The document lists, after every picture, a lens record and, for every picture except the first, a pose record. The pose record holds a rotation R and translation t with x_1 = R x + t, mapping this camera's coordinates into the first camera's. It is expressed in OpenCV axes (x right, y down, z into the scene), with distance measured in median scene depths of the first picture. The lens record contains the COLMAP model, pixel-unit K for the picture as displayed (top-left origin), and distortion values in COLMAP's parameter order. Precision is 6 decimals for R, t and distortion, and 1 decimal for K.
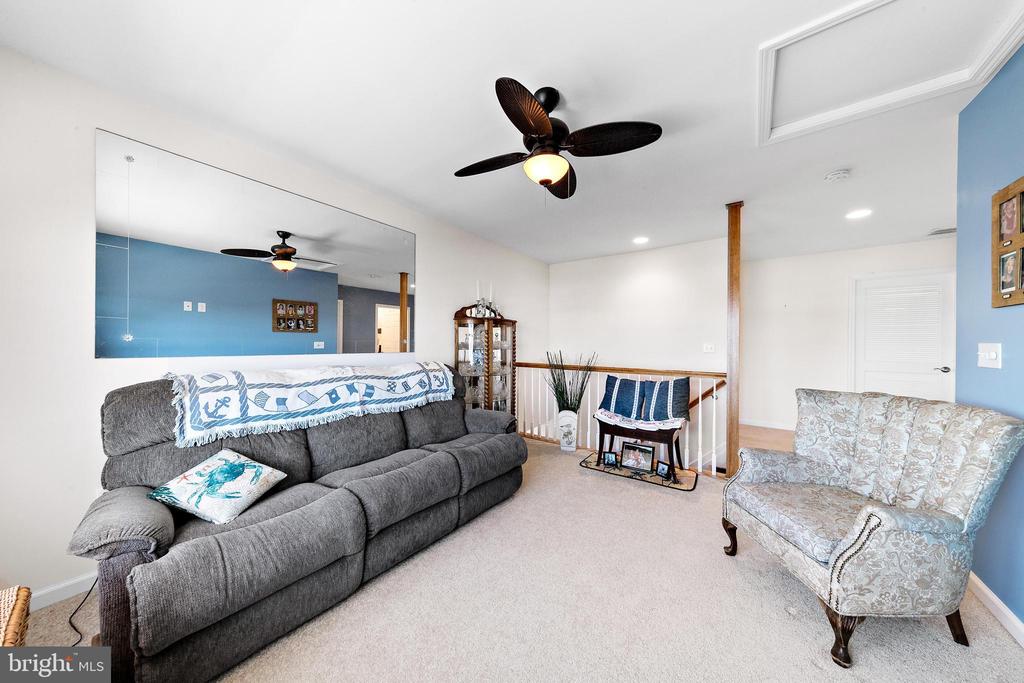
lens RADIAL K [[317.1, 0, 512.0], [0, 317.1, 341.5], [0, 0, 1]] dist [0.000236, 0.000021]
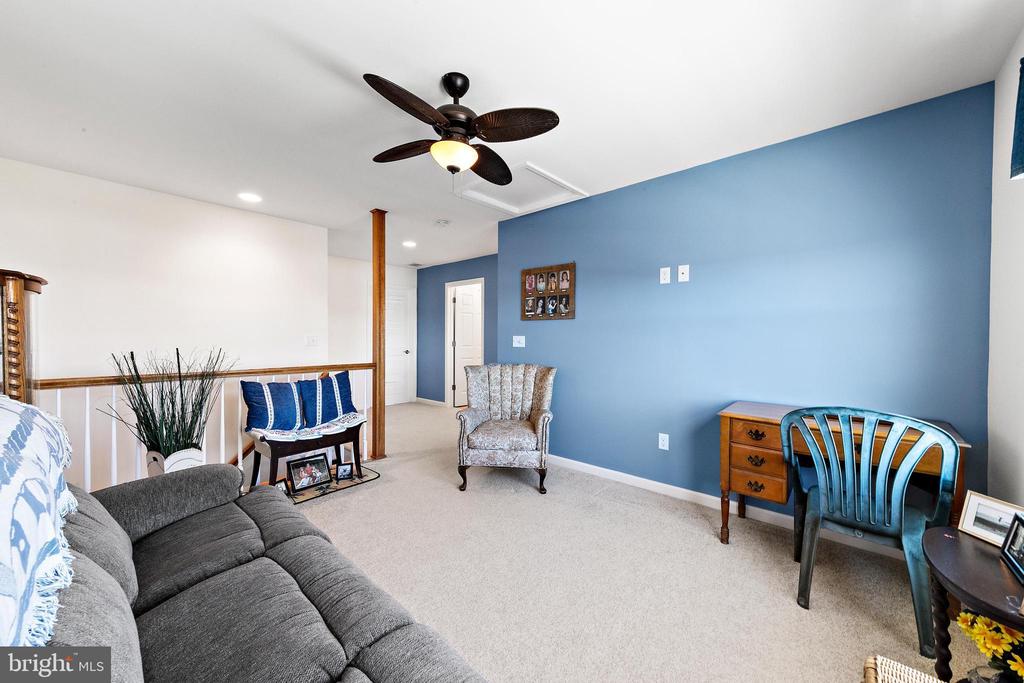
lens RADIAL K [[380.6, 0, 512.0], [0, 380.6, 341.5], [0, 0, 1]] dist [-0.000386, -0.000016]
pose [[0.092277, -0.016504, 0.995597, -0.687272], [-0.008225, 0.999816, 0.017336, -0.001333], [-0.995699, -0.009789, 0.092124, 0.481165]]
